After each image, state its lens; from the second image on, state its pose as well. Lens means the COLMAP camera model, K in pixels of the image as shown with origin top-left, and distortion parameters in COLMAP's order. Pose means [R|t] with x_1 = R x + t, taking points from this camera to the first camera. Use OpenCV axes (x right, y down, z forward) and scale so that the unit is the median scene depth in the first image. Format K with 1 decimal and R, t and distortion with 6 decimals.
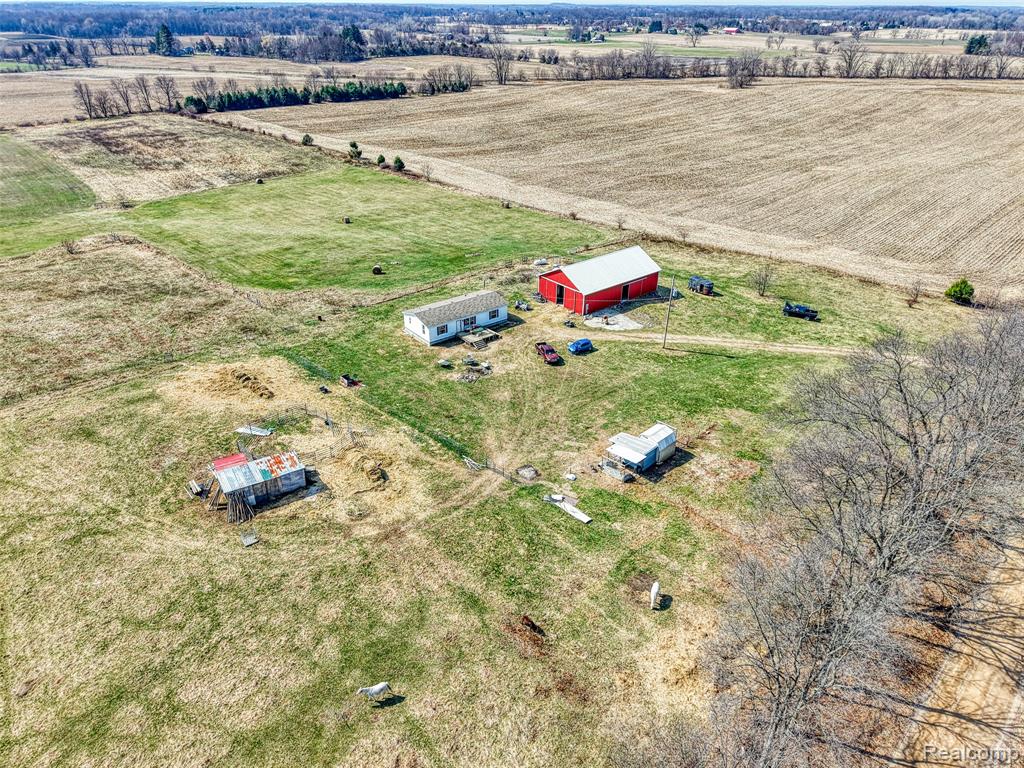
lens RADIAL K [[681.4, 0, 508.5], [0, 681.4, 380.6], [0, 0, 1]] dist [0.047368, -0.054915]
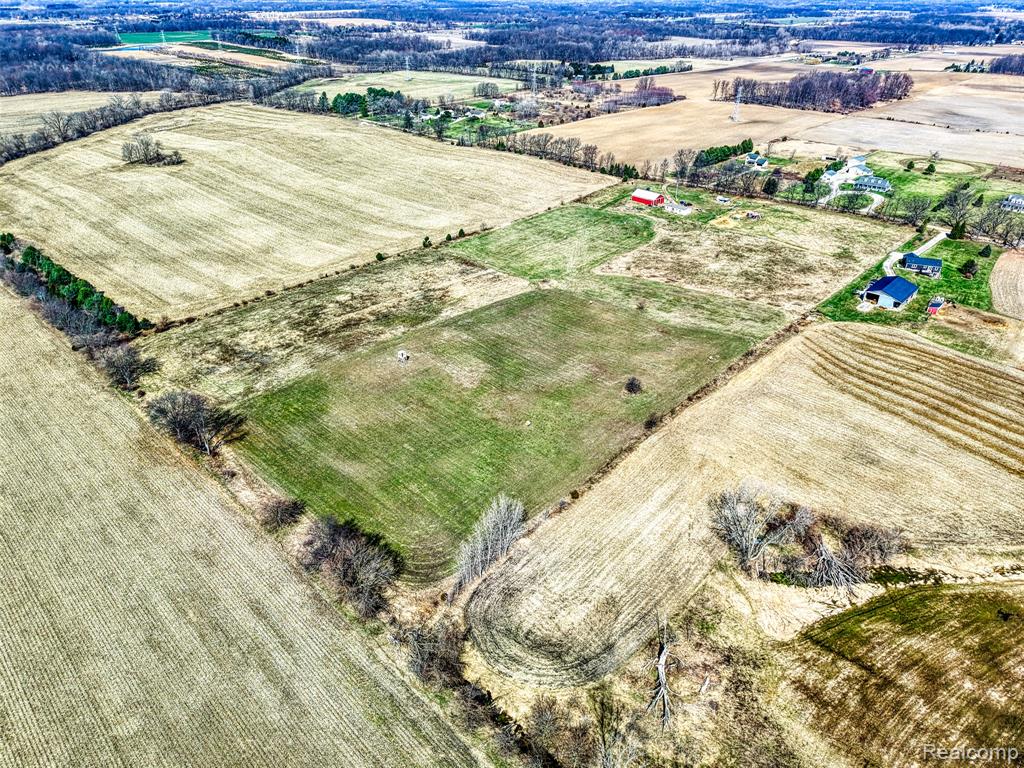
lens RADIAL K [[681.4, 0, 508.5], [0, 681.4, 380.6], [0, 0, 1]] dist [0.047368, -0.054915]
pose [[-0.047565, -0.502082, 0.863511, -3.803630], [0.475462, 0.748890, 0.461627, -1.585718], [-0.878449, 0.432524, 0.203101, 1.404691]]
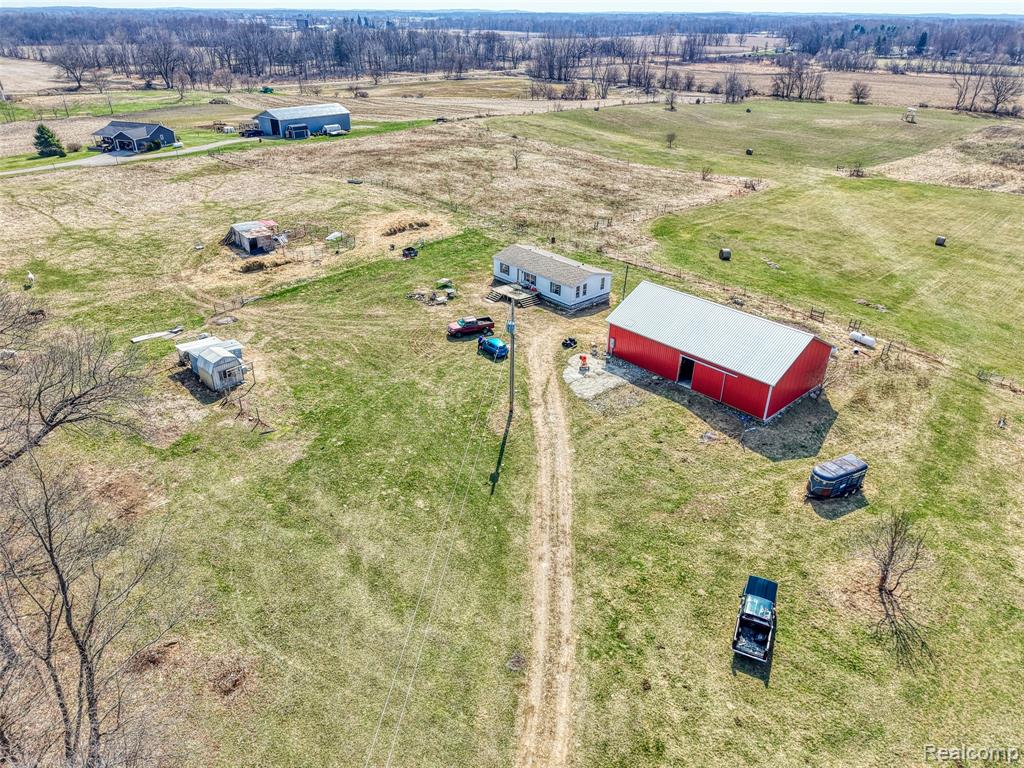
lens RADIAL K [[681.4, 0, 508.5], [0, 681.4, 380.6], [0, 0, 1]] dist [0.047368, -0.054915]
pose [[0.051567, 0.468008, -0.882219, 0.676227], [-0.486627, 0.783198, 0.387034, -0.274441], [0.872086, 0.409354, 0.268132, 0.732196]]
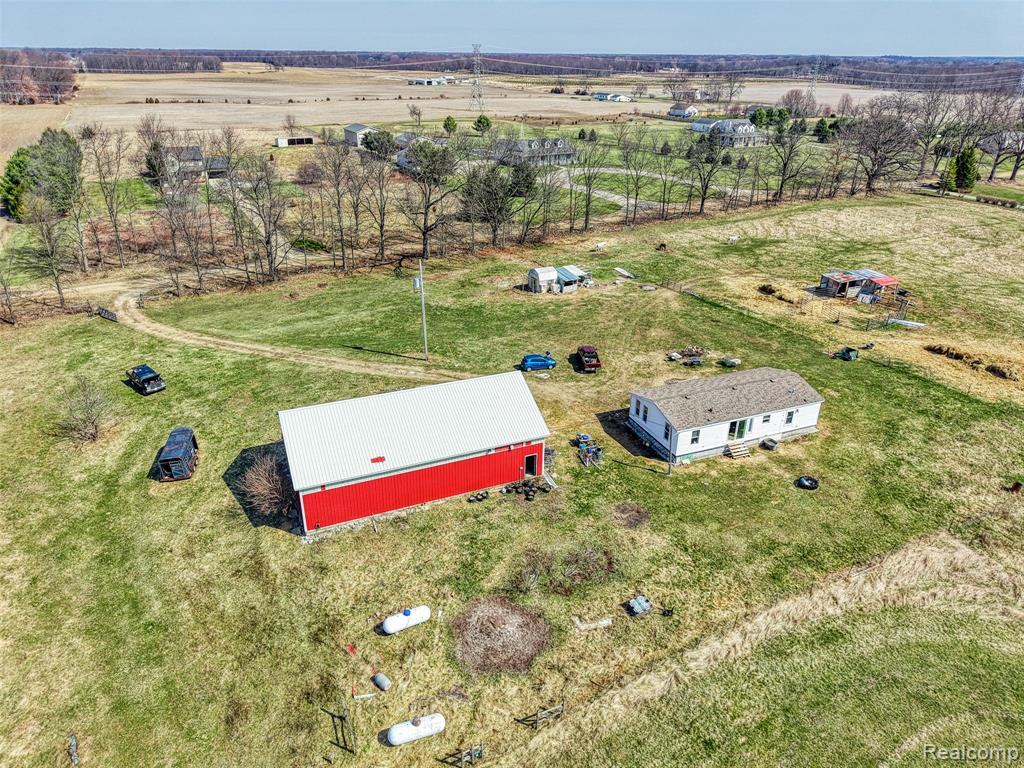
lens RADIAL K [[681.4, 0, 508.5], [0, 681.4, 380.6], [0, 0, 1]] dist [0.047368, -0.054915]
pose [[-0.960785, -0.132309, 0.243693, -0.037900], [0.120395, 0.592630, 0.796426, -0.547031], [-0.249795, 0.794534, -0.553461, 1.253606]]
